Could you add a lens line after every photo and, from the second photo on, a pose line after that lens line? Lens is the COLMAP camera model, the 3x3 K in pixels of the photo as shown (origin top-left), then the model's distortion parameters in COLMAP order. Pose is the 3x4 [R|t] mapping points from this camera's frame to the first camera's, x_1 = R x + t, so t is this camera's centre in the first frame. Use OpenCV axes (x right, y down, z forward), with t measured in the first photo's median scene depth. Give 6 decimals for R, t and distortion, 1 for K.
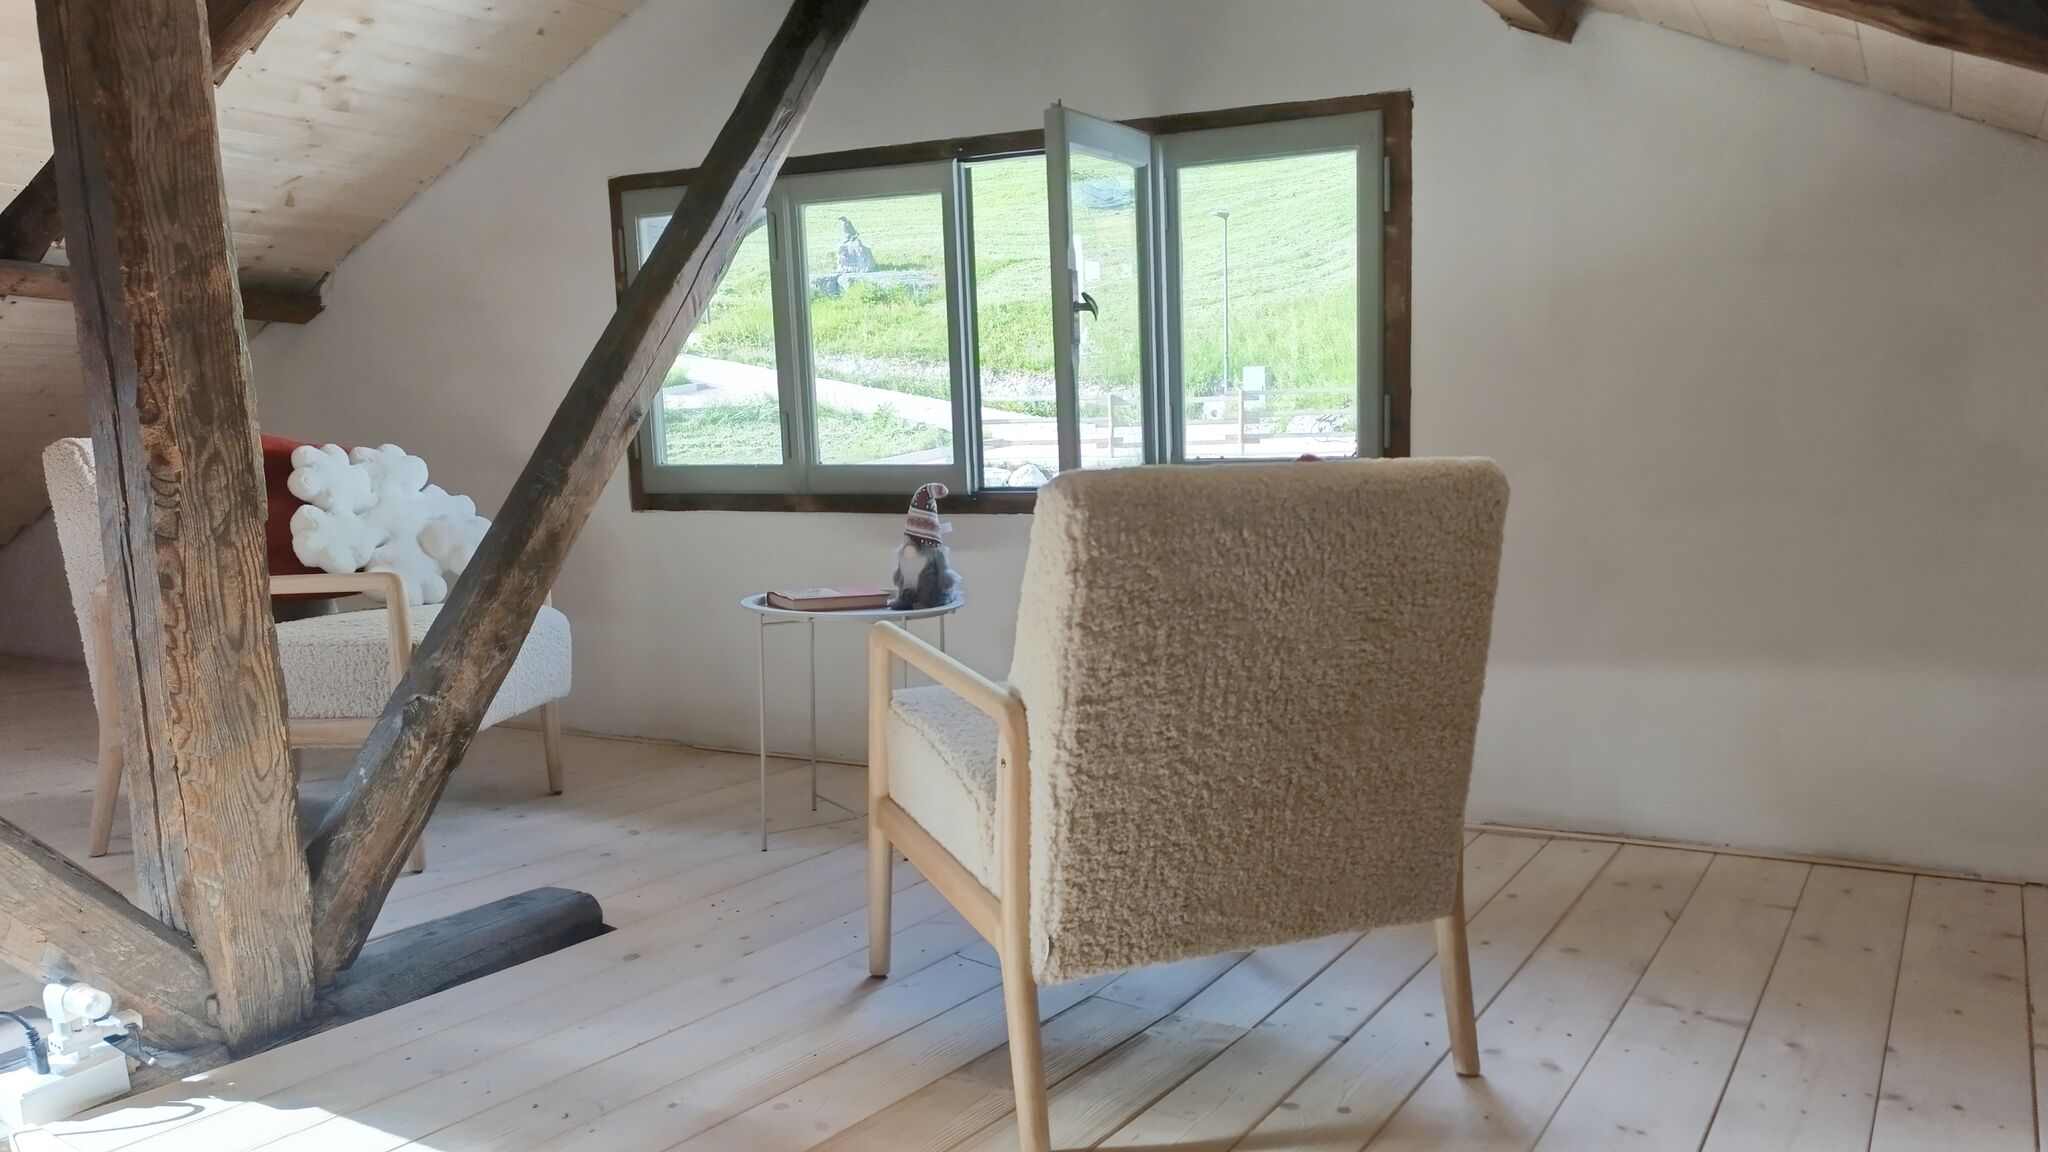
lens RADIAL K [[1410.4, 0, 1027.7], [0, 1410.4, 566.7], [0, 0, 1]] dist [0.050839, -0.063041]
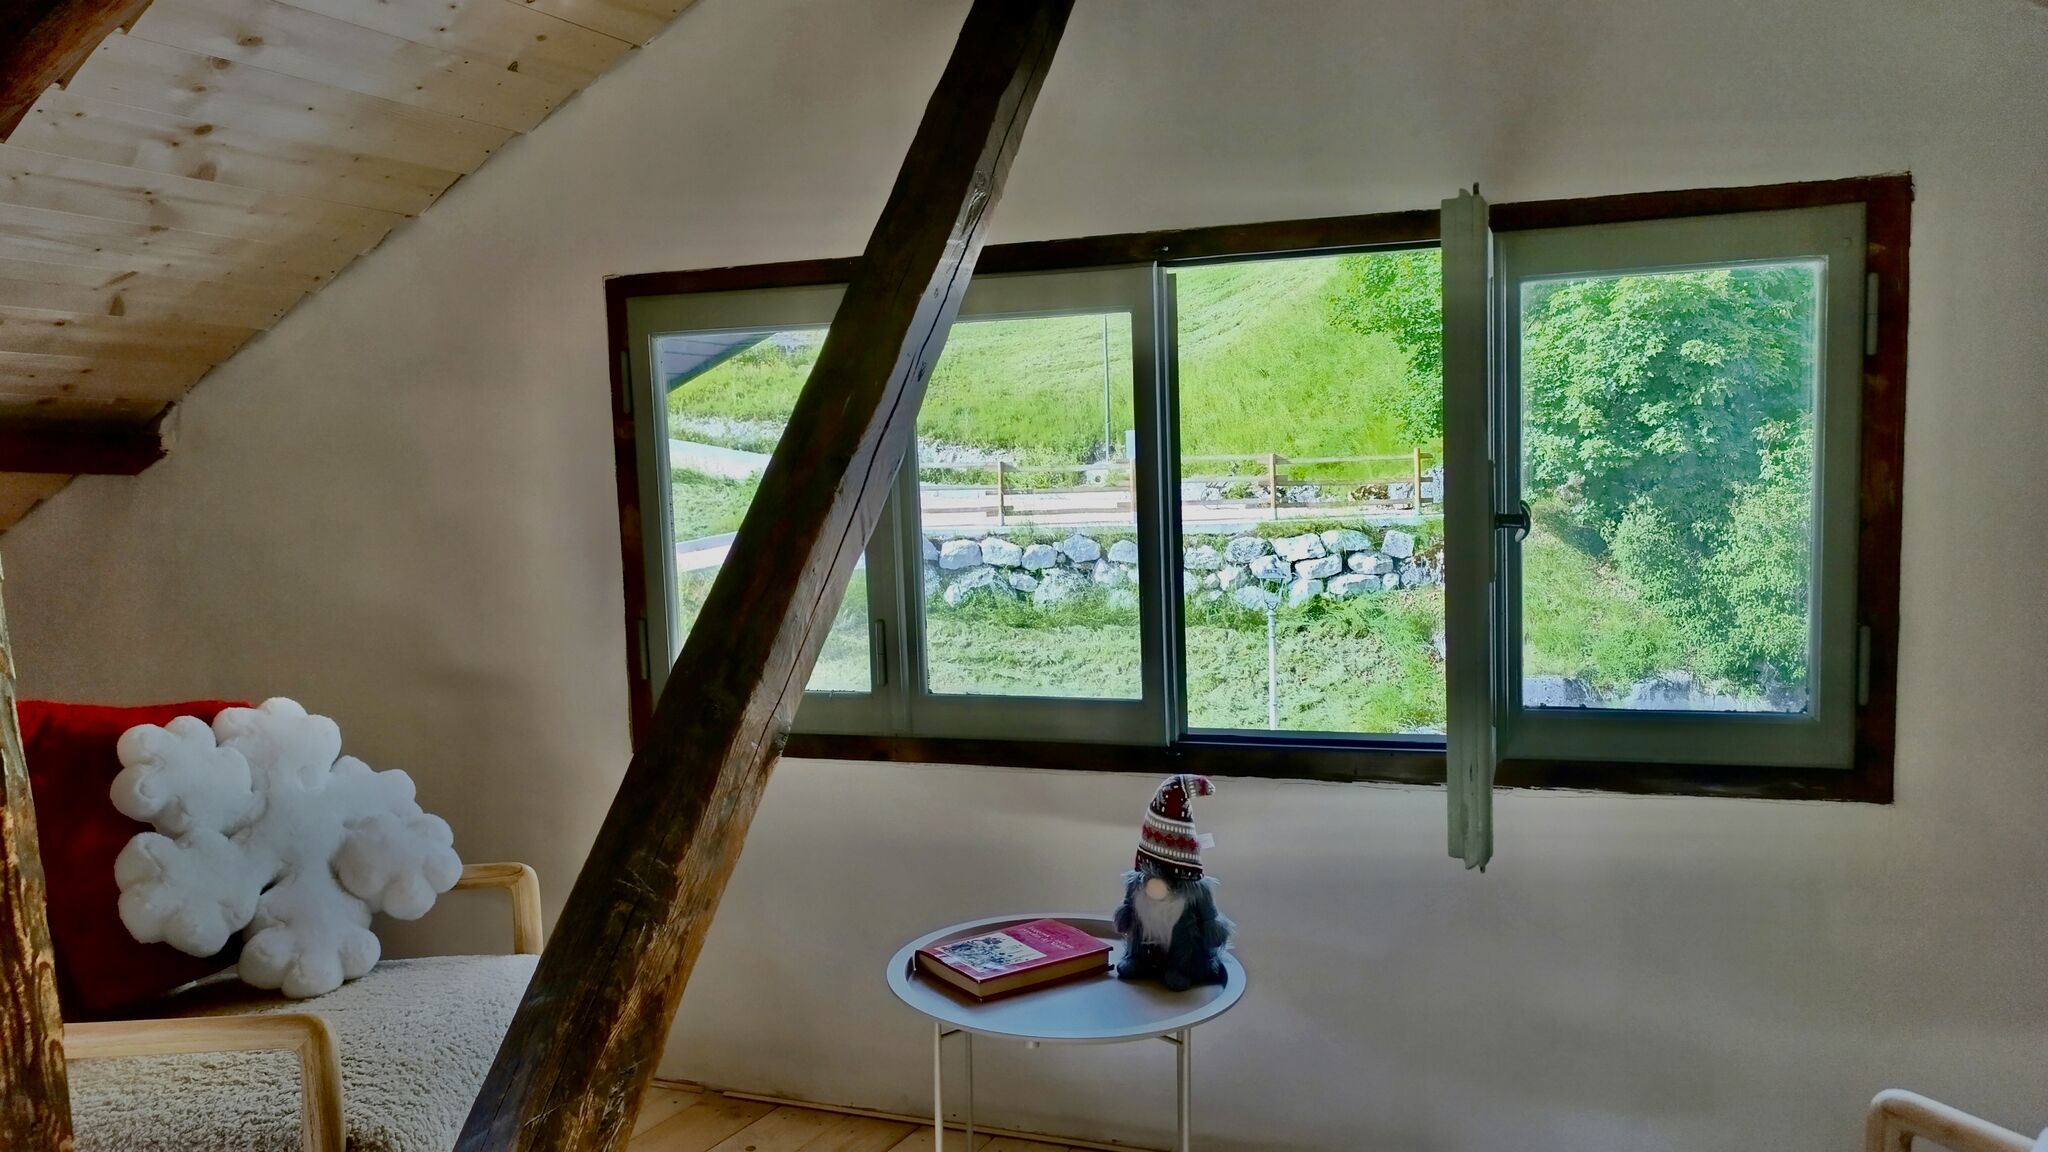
lens RADIAL K [[1410.4, 0, 1027.7], [0, 1410.4, 566.7], [0, 0, 1]] dist [0.050839, -0.063041]
pose [[0.995190, -0.011578, 0.097275, -0.158525], [0.015438, 0.999119, -0.039029, -0.102578], [-0.096738, 0.040343, 0.994492, 0.297371]]
